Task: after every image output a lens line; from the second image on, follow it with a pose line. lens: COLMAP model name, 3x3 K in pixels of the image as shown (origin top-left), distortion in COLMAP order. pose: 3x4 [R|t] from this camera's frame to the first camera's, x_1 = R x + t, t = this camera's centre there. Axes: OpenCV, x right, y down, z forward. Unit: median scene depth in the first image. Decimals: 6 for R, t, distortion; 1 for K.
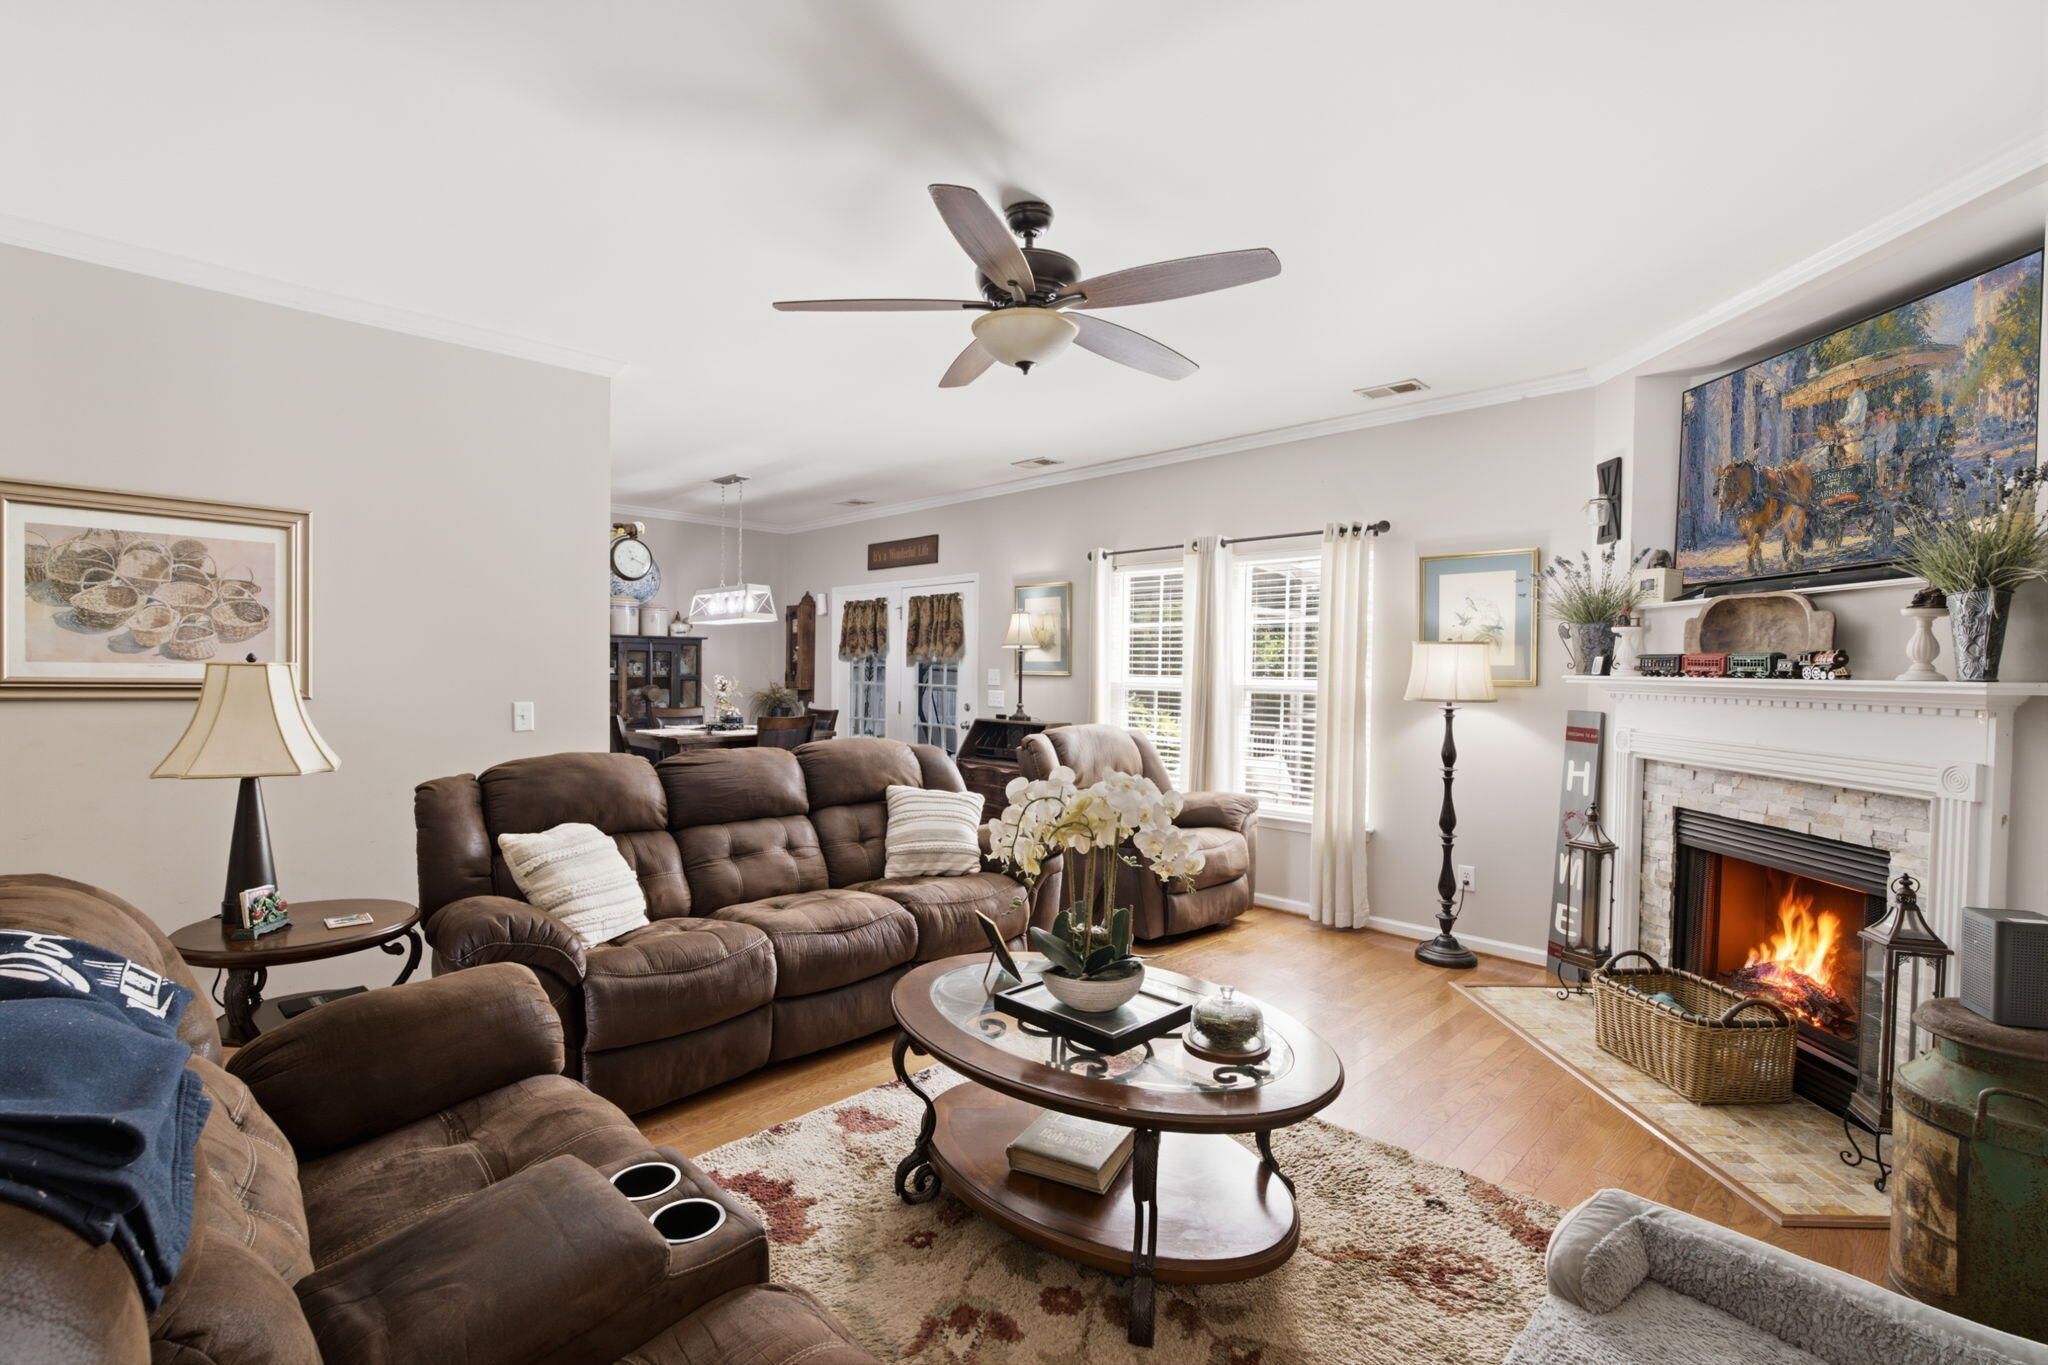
lens RADIAL K [[931.3, 0, 1020.6], [0, 931.3, 683.6], [0, 0, 1]] dist [-0.015903, 0.005393]
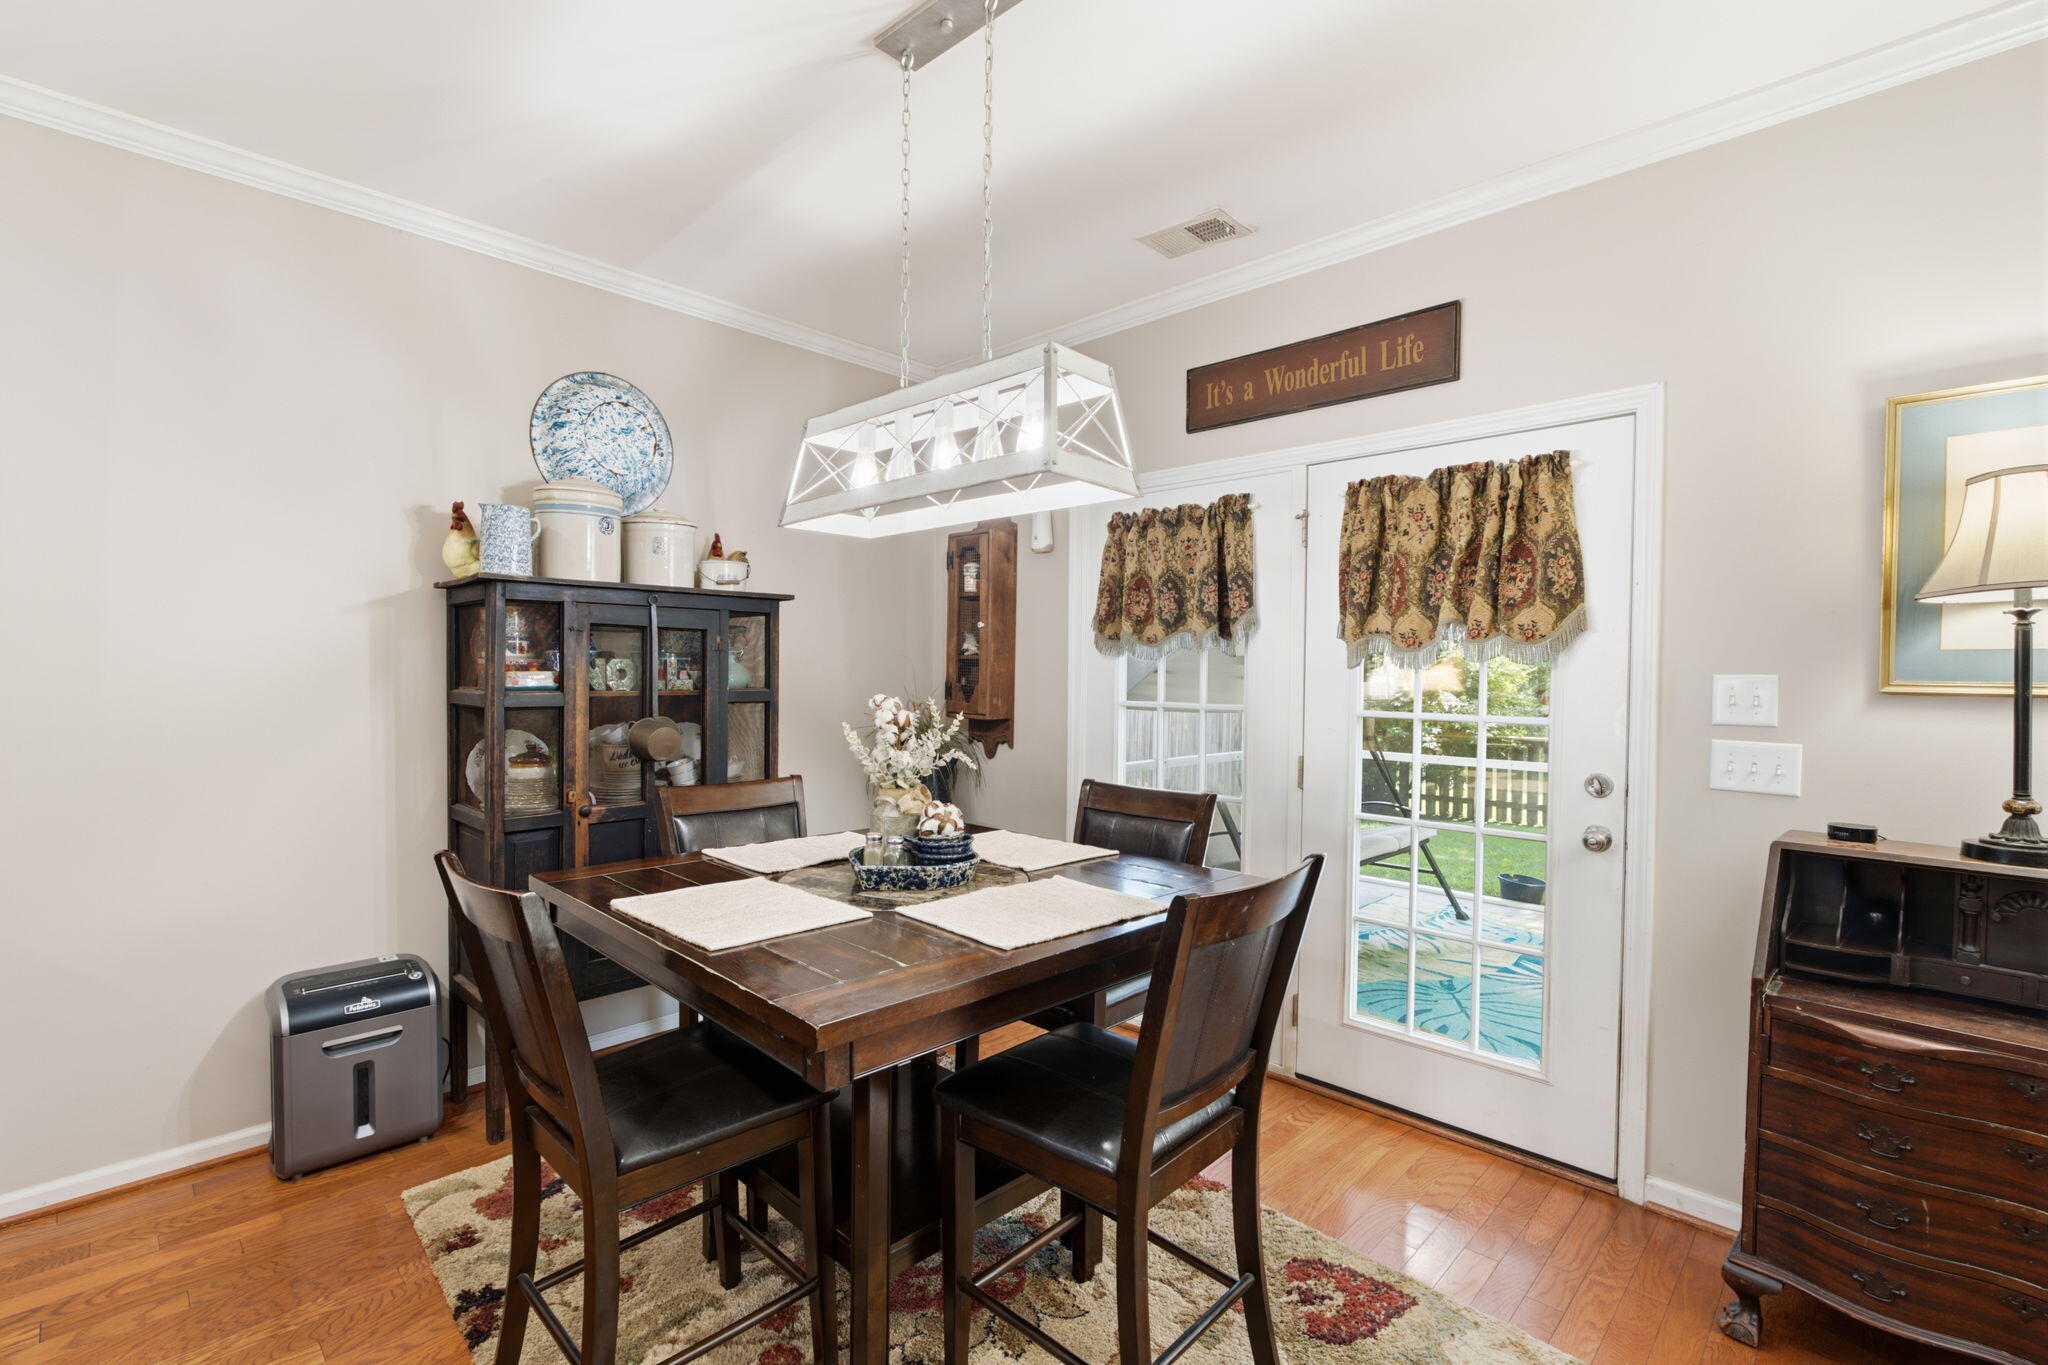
lens RADIAL K [[931.3, 0, 1021.4], [0, 931.3, 676.8], [0, 0, 1]] dist [-0.015903, 0.005393]
pose [[0.999781, -0.000657, 0.020902, -0.254091], [0.000856, 0.999954, -0.009532, -0.010728], [-0.020895, 0.009548, 0.999736, 0.614480]]
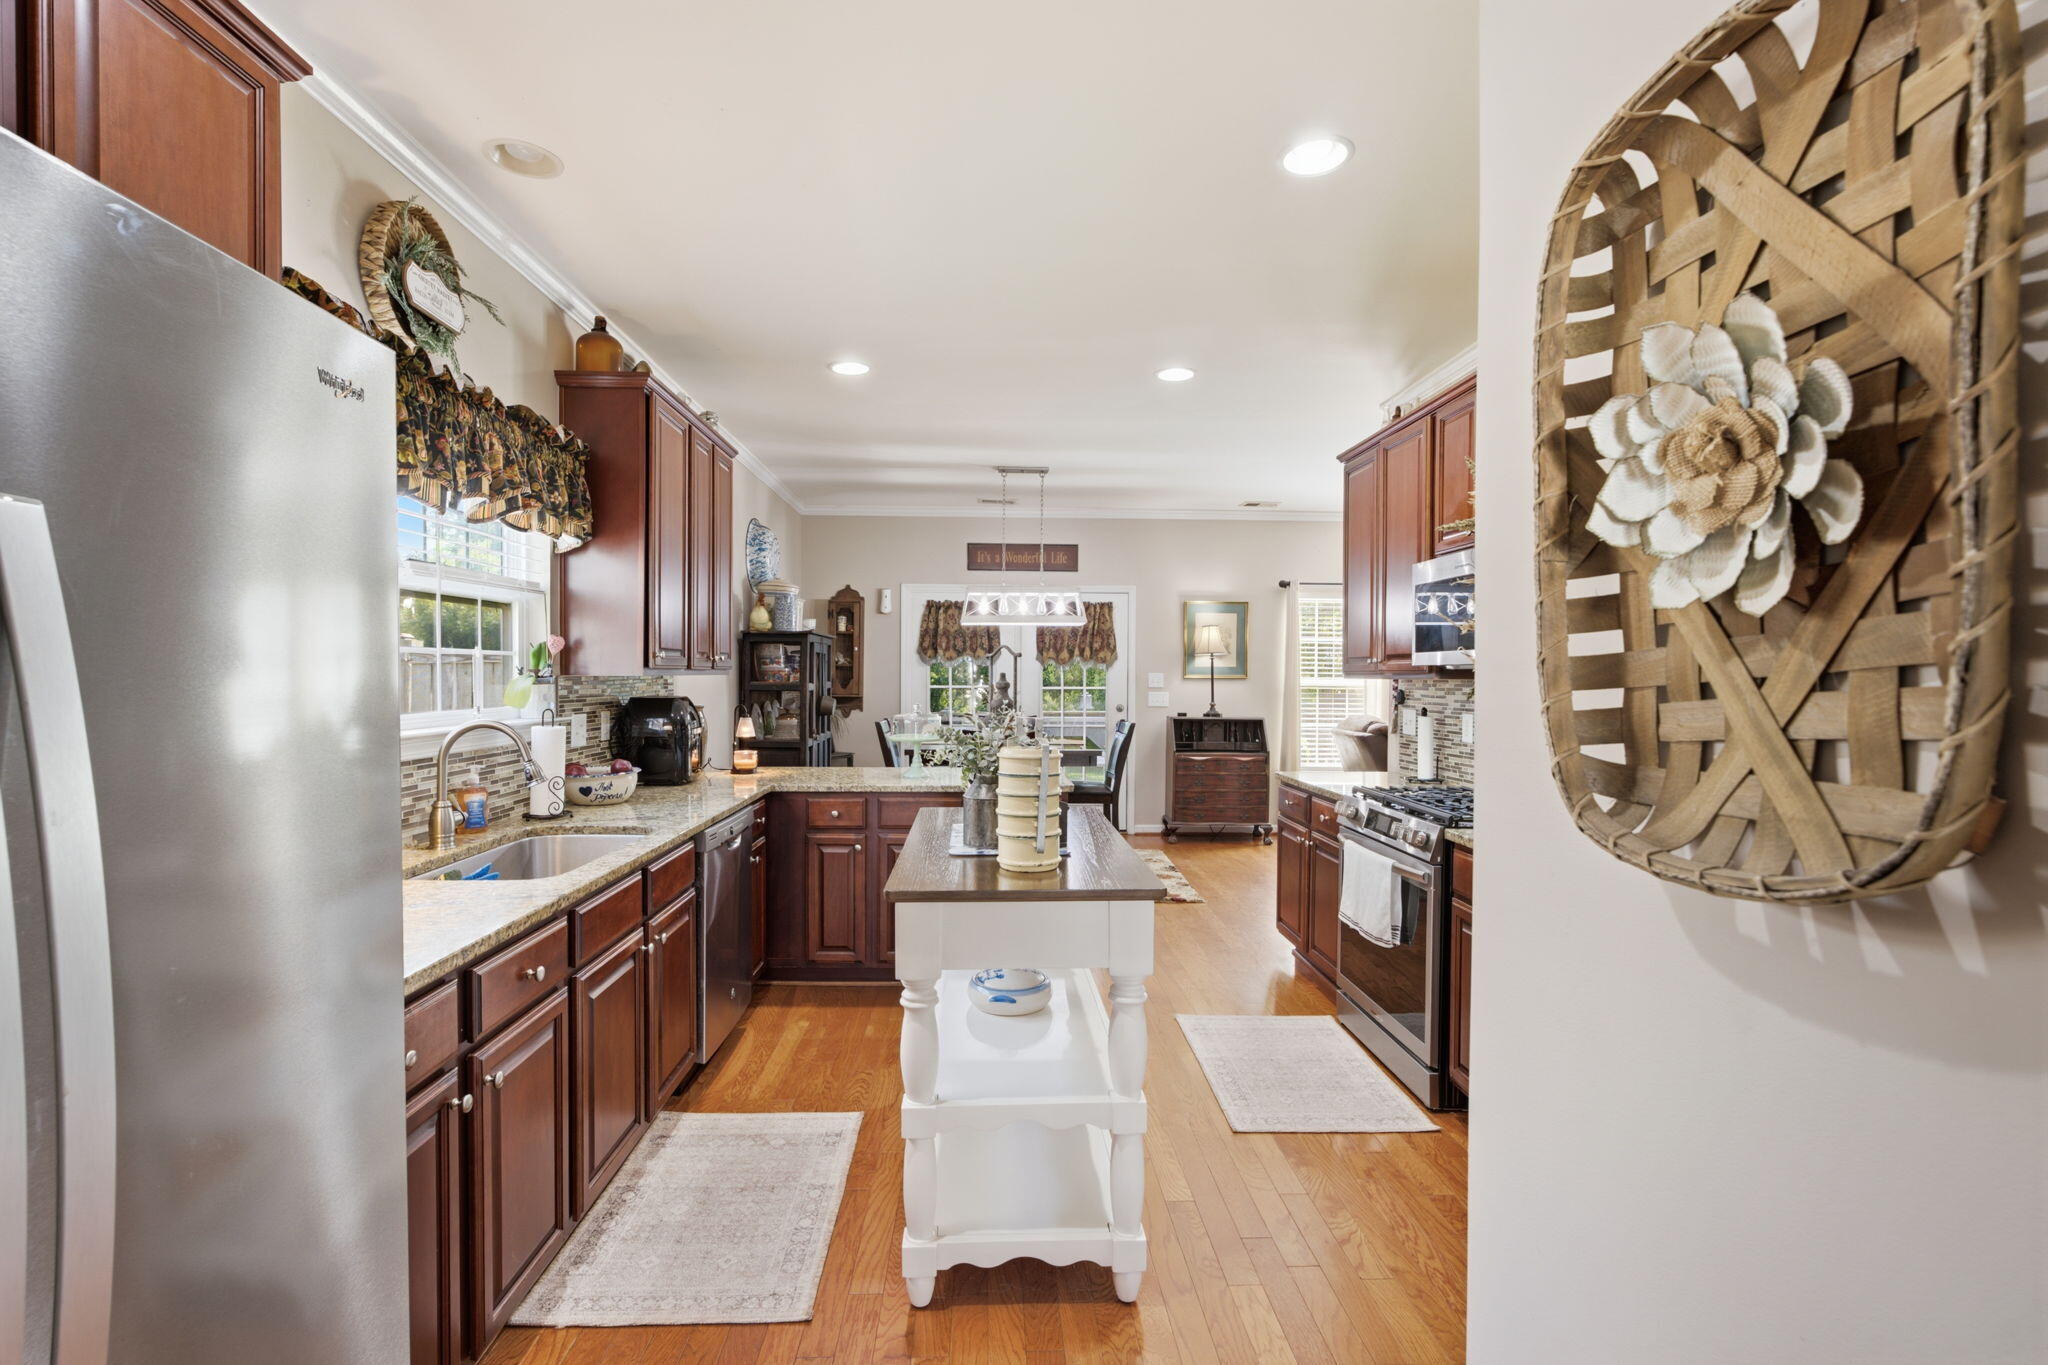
lens RADIAL K [[931.3, 0, 1015.0], [0, 931.3, 682.9], [0, 0, 1]] dist [-0.015903, 0.005393]
pose [[0.685530, -0.008017, 0.728000, -0.857888], [0.012758, 0.999918, -0.001003, -0.004355], [-0.727933, 0.009975, 0.685576, 0.319165]]
